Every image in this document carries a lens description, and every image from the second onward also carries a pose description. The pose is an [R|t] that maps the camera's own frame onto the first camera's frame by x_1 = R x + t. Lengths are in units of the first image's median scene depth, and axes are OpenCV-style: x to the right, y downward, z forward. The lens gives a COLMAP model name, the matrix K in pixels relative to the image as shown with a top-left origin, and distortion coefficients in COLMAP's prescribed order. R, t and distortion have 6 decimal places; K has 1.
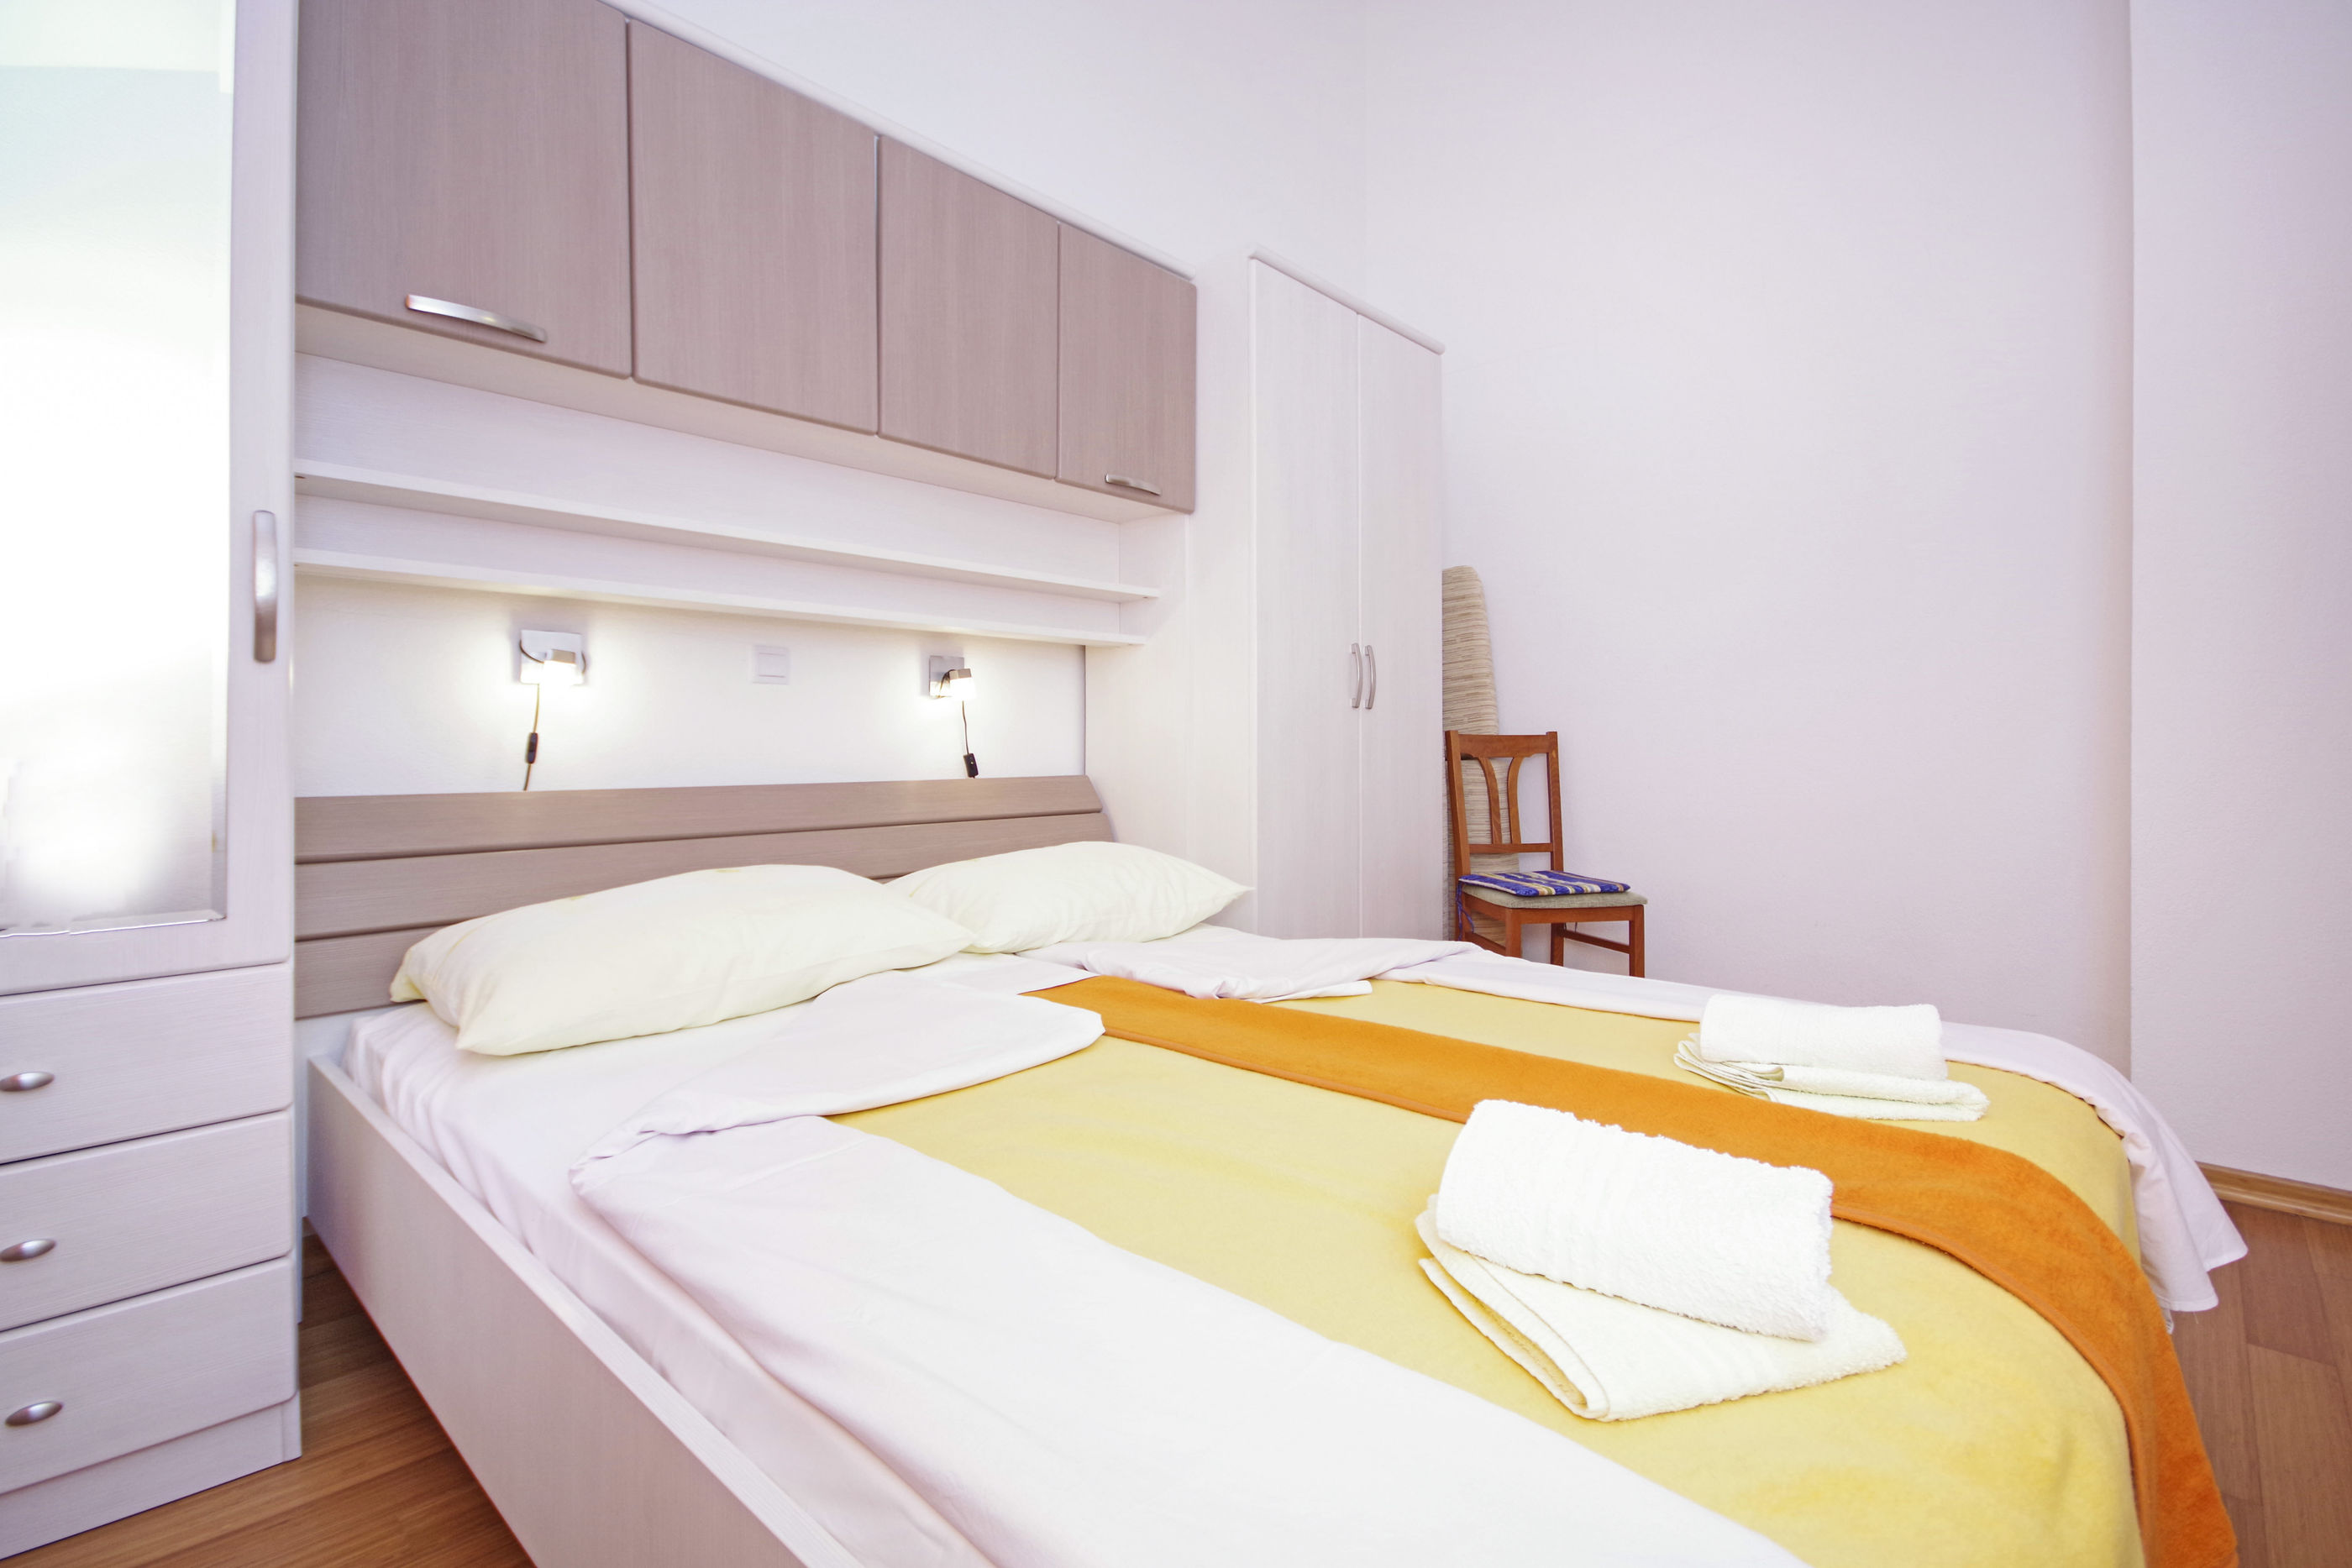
lens RADIAL K [[1091.3, 0, 1176.0], [0, 1091.3, 784.0], [0, 0, 1]] dist [-0.000324, -0.000006]
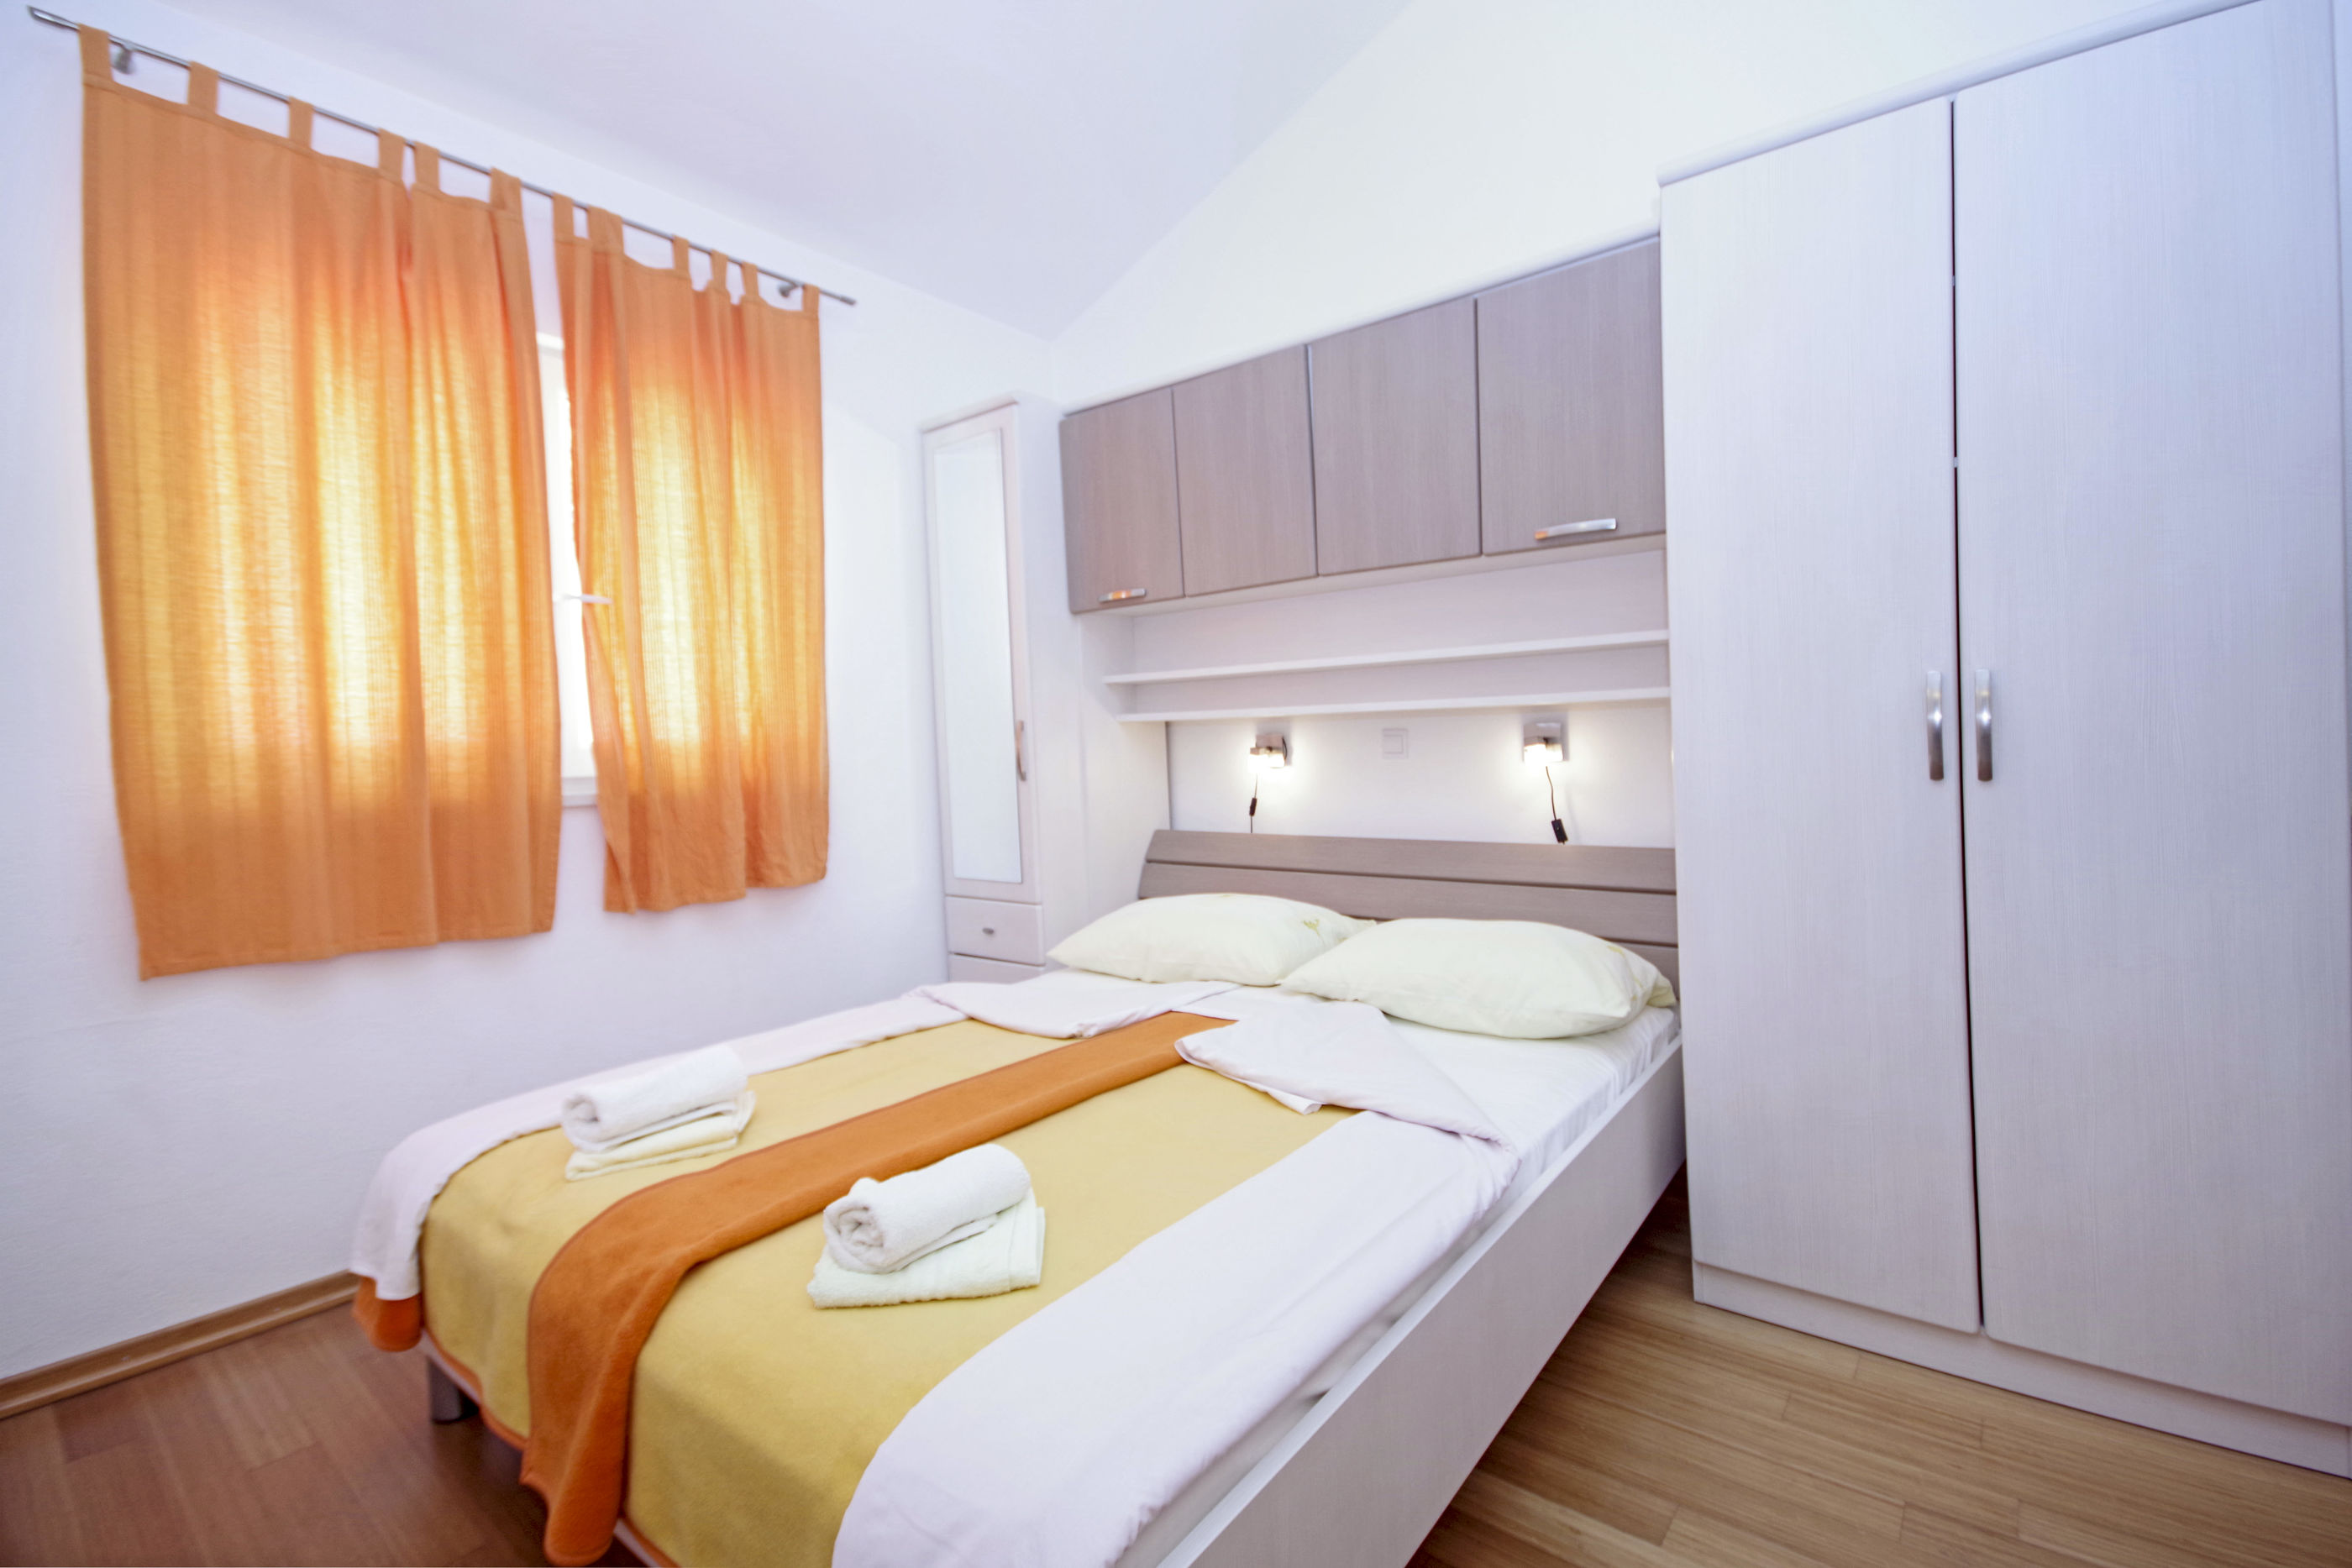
lens RADIAL K [[1039.4, 0, 1176.0], [0, 1039.4, 784.0], [0, 0, 1]] dist [-0.000155, -0.000011]
pose [[0.087952, 0.020147, -0.995921, 0.918680], [-0.017269, 0.999676, 0.018698, -0.090174], [0.995975, 0.015554, 0.088272, 0.714495]]
